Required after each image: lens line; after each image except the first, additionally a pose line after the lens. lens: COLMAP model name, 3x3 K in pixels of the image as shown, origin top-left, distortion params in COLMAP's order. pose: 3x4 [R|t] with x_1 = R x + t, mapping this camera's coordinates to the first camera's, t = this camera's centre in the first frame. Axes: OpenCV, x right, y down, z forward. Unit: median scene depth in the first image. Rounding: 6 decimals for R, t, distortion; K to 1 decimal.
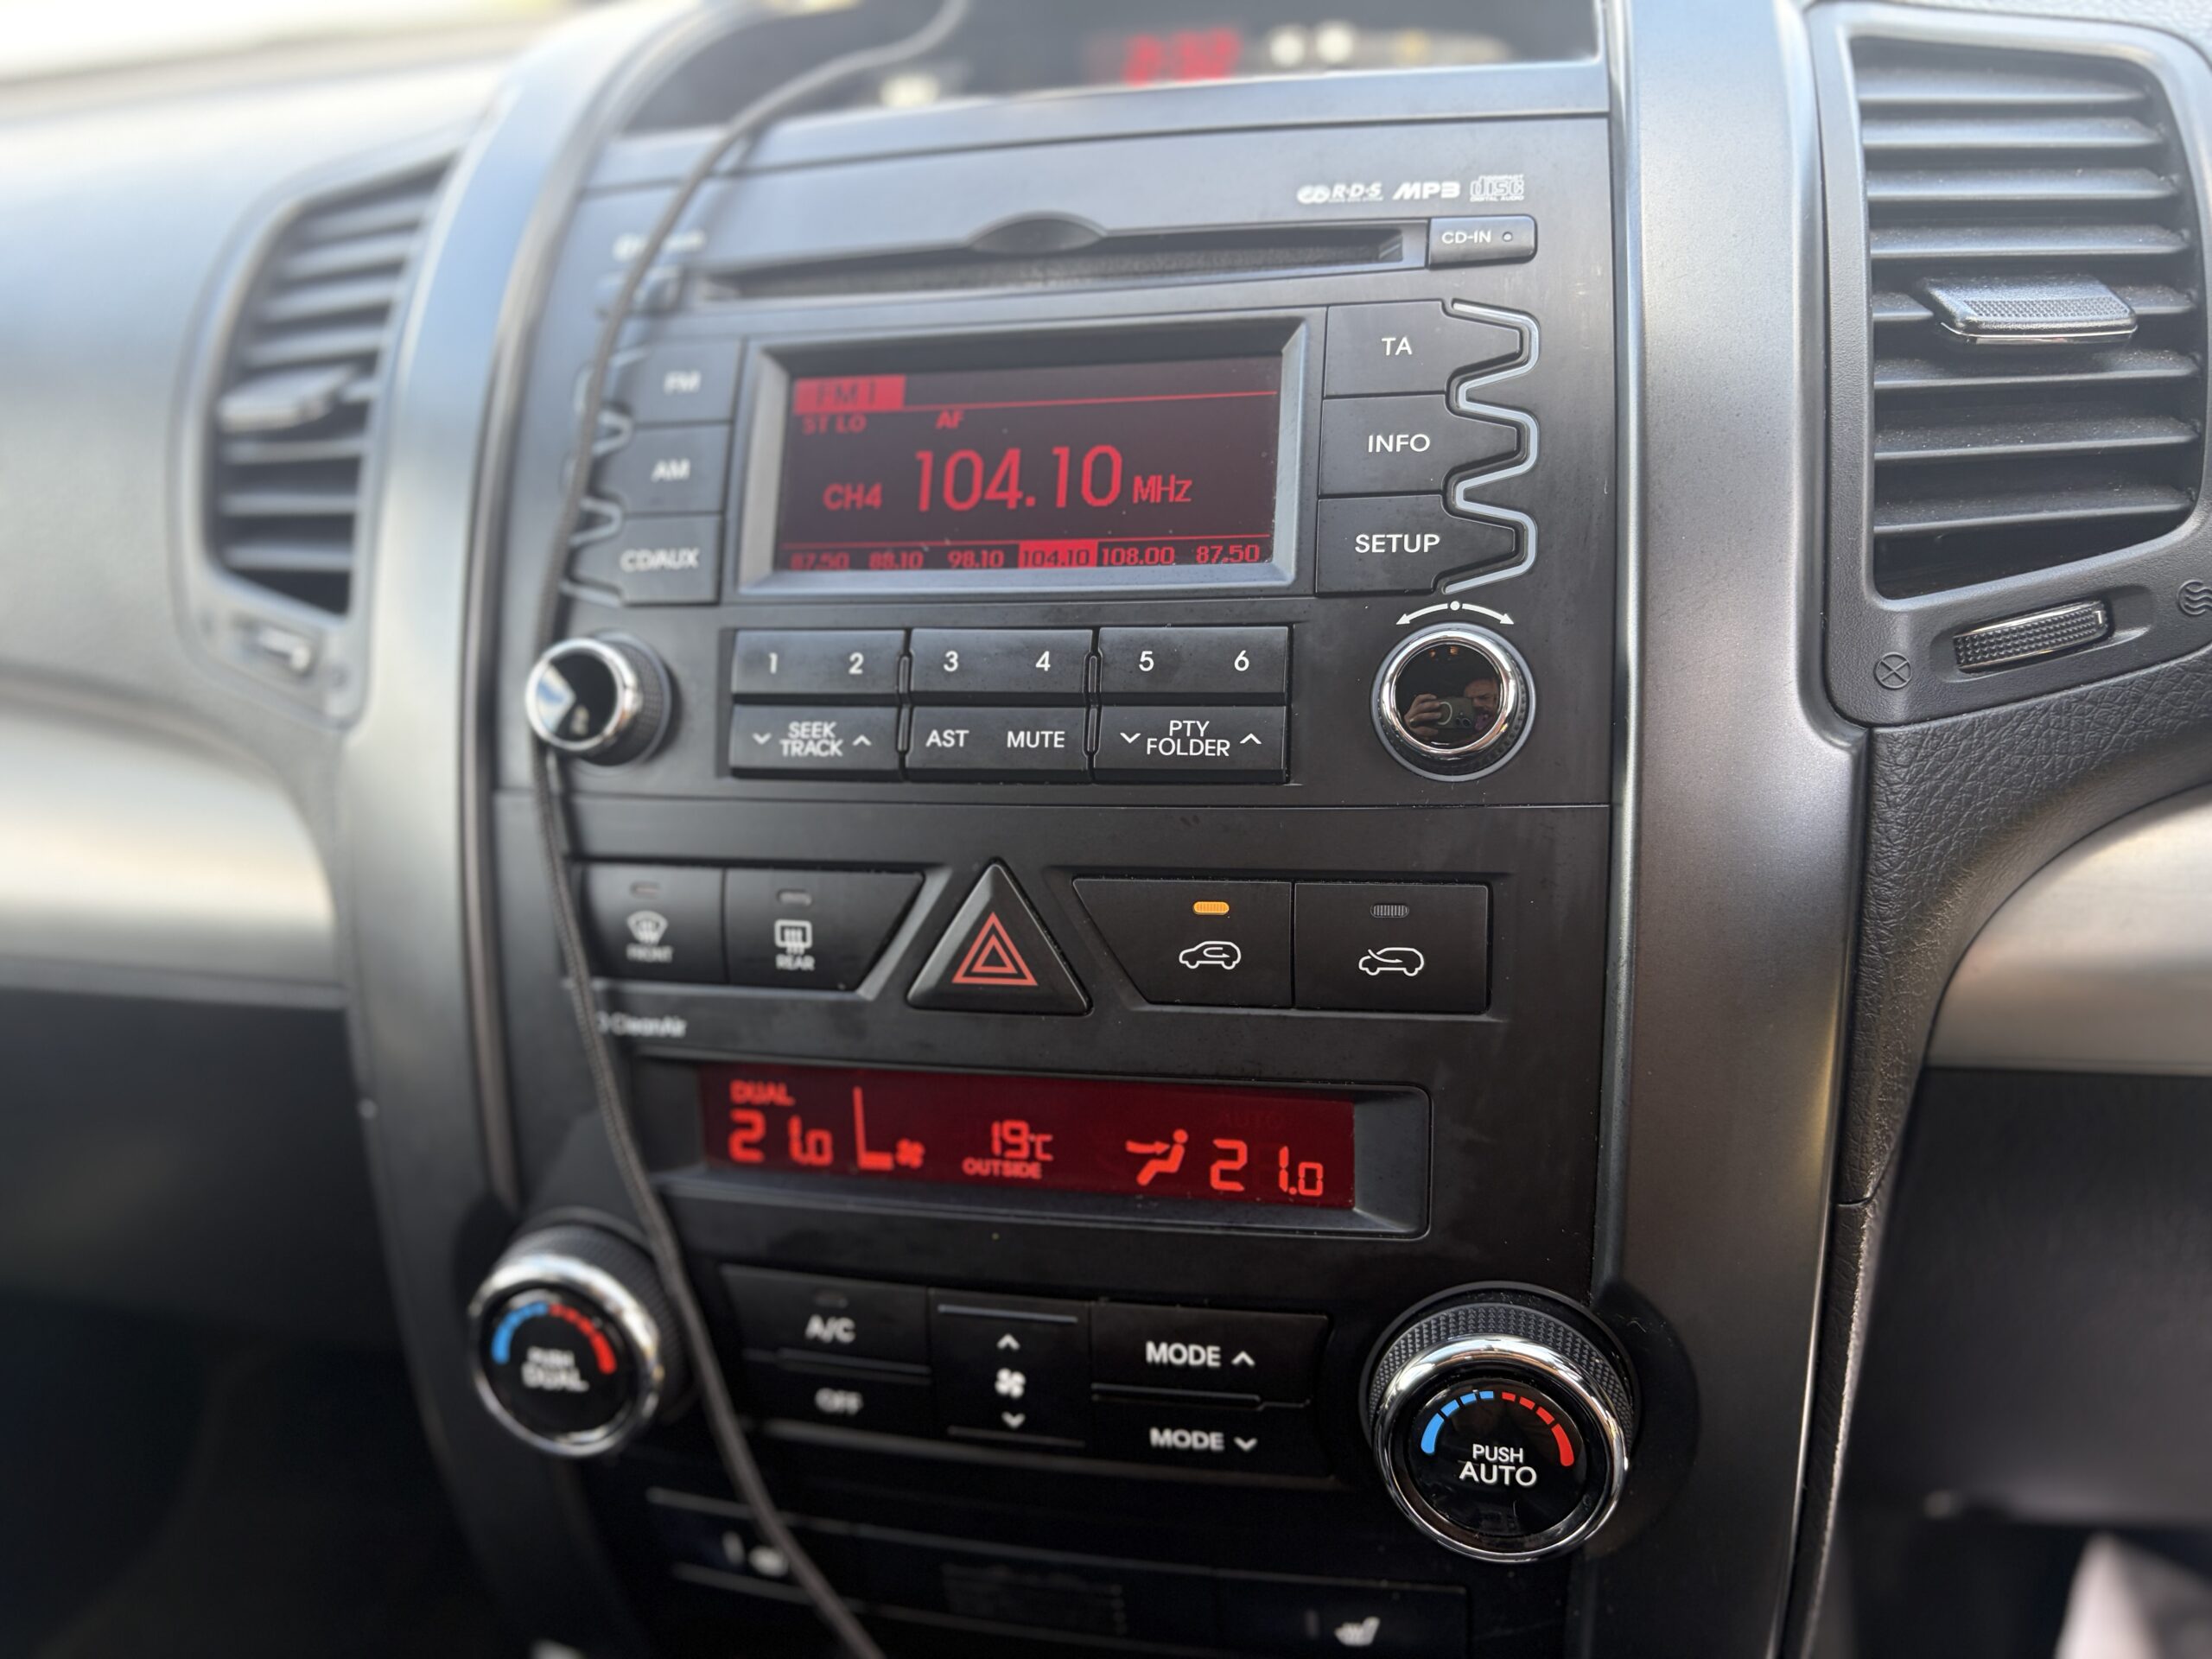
lens RADIAL K [[1679.2, 0, 1081.0], [0, 1679.2, 838.5], [0, 0, 1]] dist [0.025717, -0.035209]
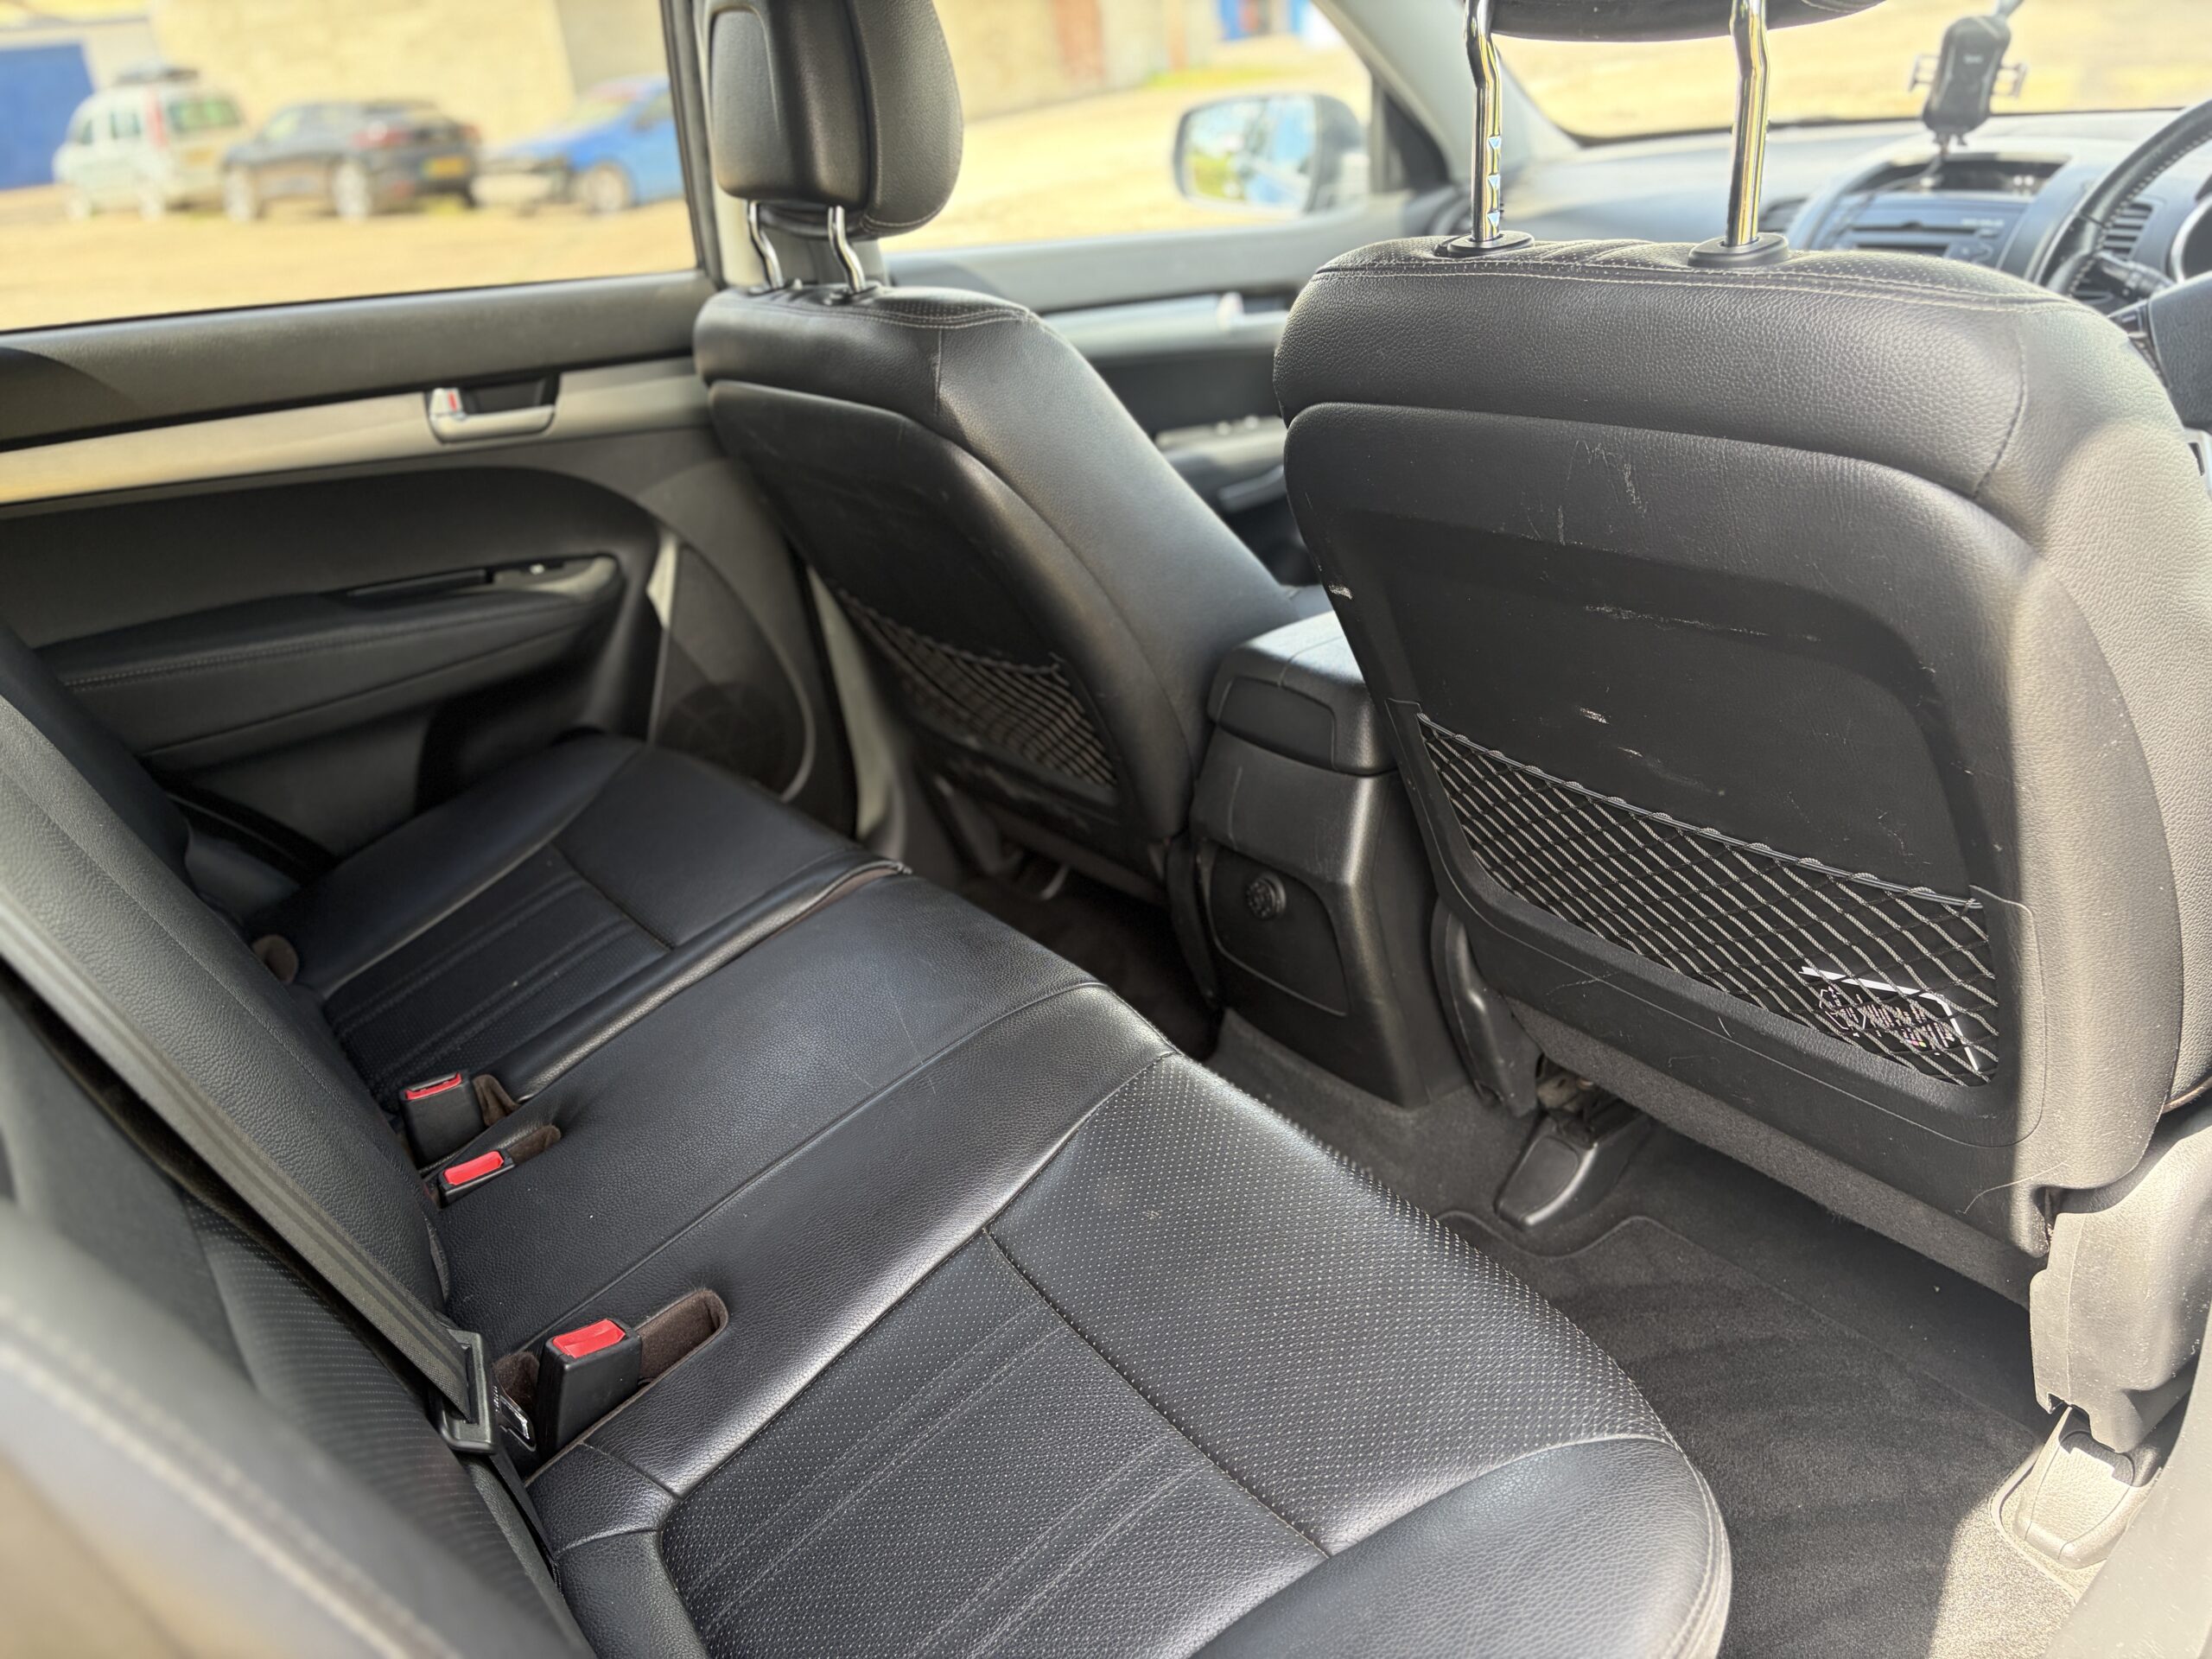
lens RADIAL K [[1679.2, 0, 1112.8], [0, 1679.2, 820.9], [0, 0, 1]] dist [0.025717, -0.035209]
pose [[0.756444, 0.283277, -0.589532, 1.824799], [-0.235053, 0.958866, 0.159144, 1.259991], [0.610363, 0.018188, 0.791913, -4.985673]]
